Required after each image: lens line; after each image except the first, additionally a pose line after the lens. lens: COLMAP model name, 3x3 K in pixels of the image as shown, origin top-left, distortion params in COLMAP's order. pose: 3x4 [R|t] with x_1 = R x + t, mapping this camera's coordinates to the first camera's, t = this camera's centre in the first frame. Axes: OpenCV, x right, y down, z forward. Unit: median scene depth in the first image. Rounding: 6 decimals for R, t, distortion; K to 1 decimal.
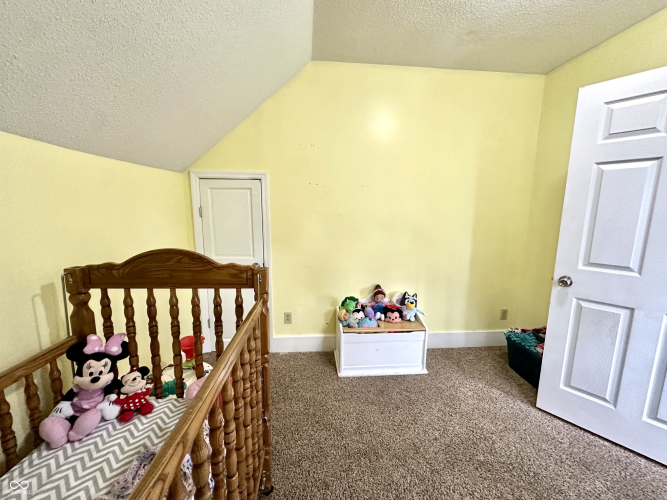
lens RADIAL K [[266.9, 0, 333.5], [0, 266.9, 250.0], [0, 0, 1]] dist [-0.000324, 0.000162]
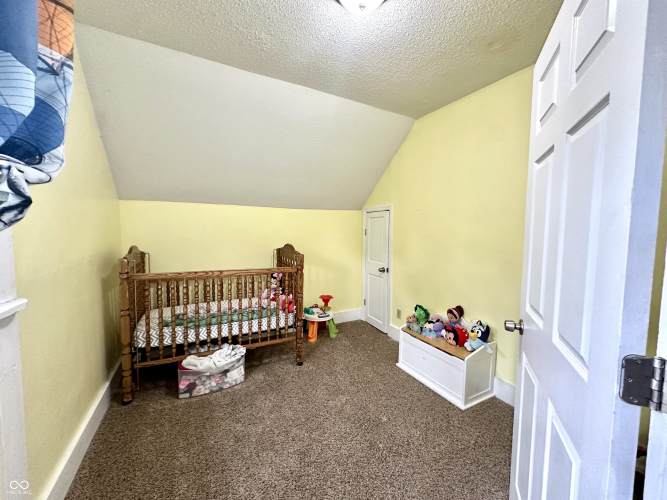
lens RADIAL K [[266.9, 0, 333.5], [0, 266.9, 250.0], [0, 0, 1]] dist [-0.000324, 0.000162]
pose [[0.390031, 0.063309, -0.918623, 0.972289], [-0.148973, 0.988829, 0.004896, -0.010895], [0.908671, 0.134940, 0.395105, 0.176493]]
